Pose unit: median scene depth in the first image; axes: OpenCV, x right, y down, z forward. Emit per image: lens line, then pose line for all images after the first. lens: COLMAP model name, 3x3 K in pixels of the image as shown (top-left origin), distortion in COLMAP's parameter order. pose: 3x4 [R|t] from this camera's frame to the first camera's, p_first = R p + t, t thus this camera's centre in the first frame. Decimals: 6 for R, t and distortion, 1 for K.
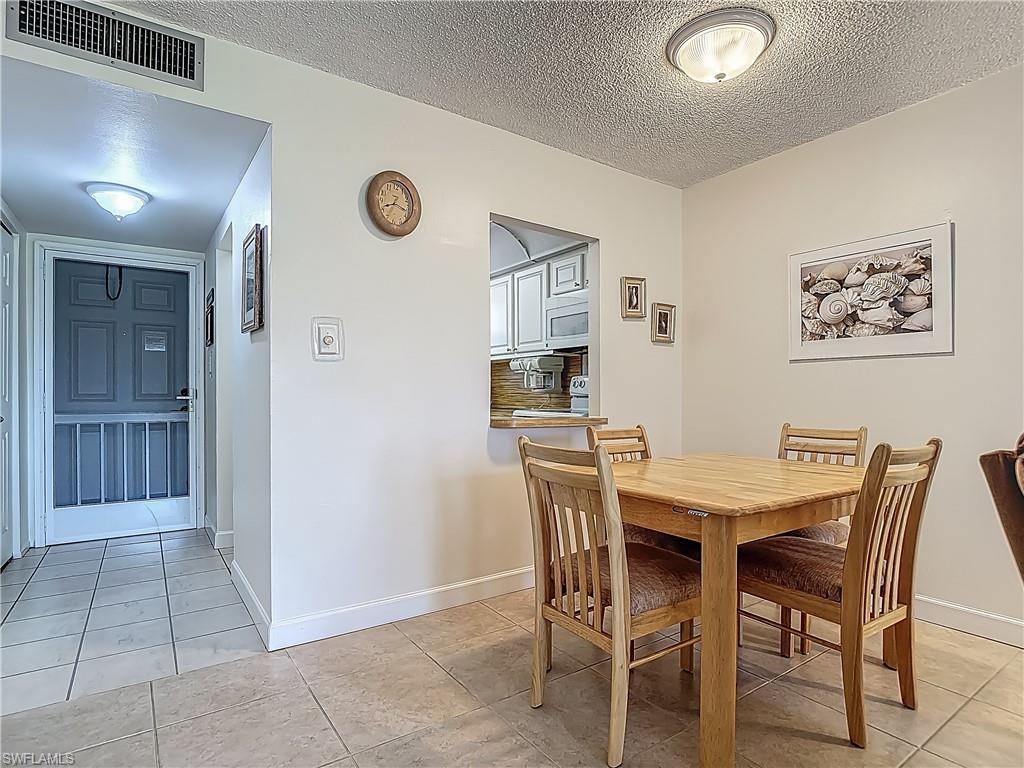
lens RADIAL K [[545.9, 0, 511.2], [0, 545.9, 395.3], [0, 0, 1]] dist [-0.016808, -0.001169]
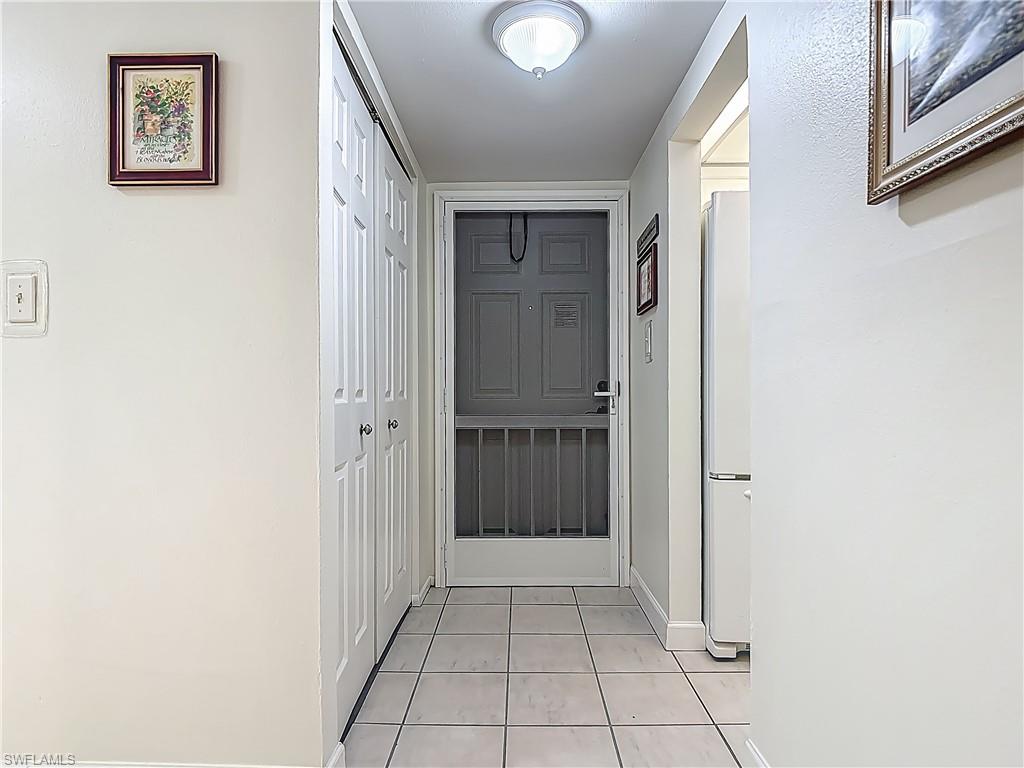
lens RADIAL K [[545.9, 0, 511.2], [0, 545.9, 395.3], [0, 0, 1]] dist [-0.016808, -0.001169]
pose [[0.818281, 0.003915, -0.574805, -0.313466], [0.001223, 0.999963, 0.008551, -0.000030], [0.574817, -0.007700, 0.818246, 0.382048]]
